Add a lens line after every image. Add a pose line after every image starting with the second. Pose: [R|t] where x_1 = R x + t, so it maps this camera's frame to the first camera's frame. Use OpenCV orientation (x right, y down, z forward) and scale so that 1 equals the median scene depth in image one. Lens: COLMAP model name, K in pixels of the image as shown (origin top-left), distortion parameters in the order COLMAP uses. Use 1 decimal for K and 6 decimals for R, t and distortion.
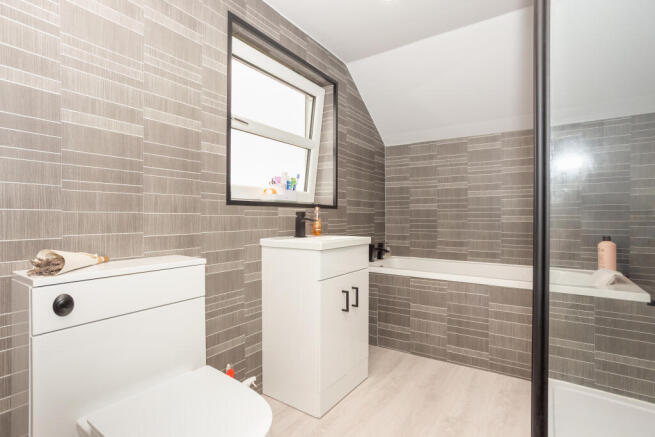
lens RADIAL K [[318.6, 0, 322.2], [0, 318.6, 217.2], [0, 0, 1]] dist [-0.045700, 0.022902]
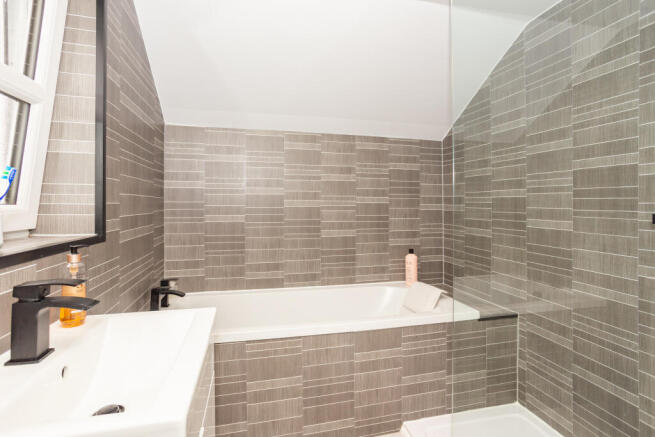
lens RADIAL K [[303.8, 0, 287.1], [0, 303.8, 196.3], [0, 0, 1]] dist [-0.038879, 0.019069]
pose [[0.666387, -0.001000, 0.745605, -0.112248], [-0.000237, 0.999999, 0.001553, -0.099463], [-0.745606, -0.001212, 0.666386, 0.523253]]
